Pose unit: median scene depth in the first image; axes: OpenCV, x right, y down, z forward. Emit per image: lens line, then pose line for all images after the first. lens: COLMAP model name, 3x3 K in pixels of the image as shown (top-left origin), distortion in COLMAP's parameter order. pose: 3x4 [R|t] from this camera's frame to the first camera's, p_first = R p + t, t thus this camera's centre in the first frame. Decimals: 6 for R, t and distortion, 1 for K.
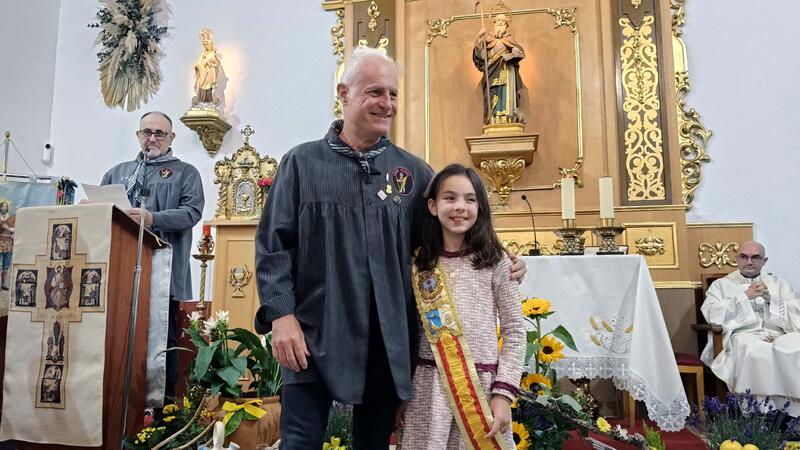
lens RADIAL K [[618.8, 0, 410.4], [0, 618.8, 234.6], [0, 0, 1]] dist [0.005989, -0.058177]
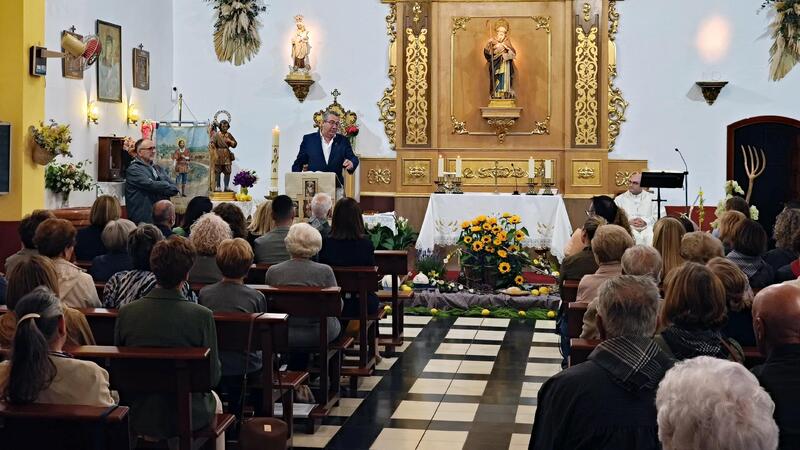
lens RADIAL K [[1179.5, 0, 470.6], [0, 1179.5, 175.4], [0, 0, 1]] dist [0.010064, -0.018215]
pose [[0.989466, 0.008029, 0.144540, -0.369139], [-0.028211, 0.990012, 0.138131, -0.394810], [-0.141987, -0.140753, 0.979810, -2.011276]]
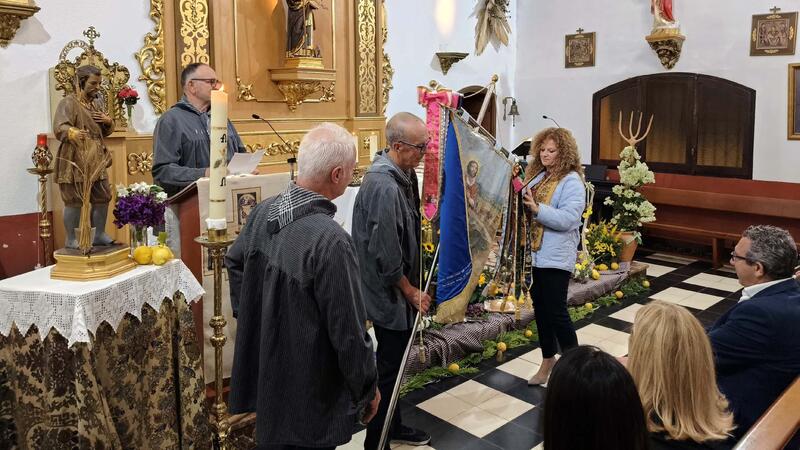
lens RADIAL K [[600.4, 0, 421.6], [0, 600.4, 178.1], [0, 0, 1]] dist [0.010045, -0.058704]
pose [[0.531954, -0.092646, 0.841690, -0.808982], [-0.098822, 0.980412, 0.170371, -0.163199], [-0.840987, -0.173807, 0.512378, 0.092798]]
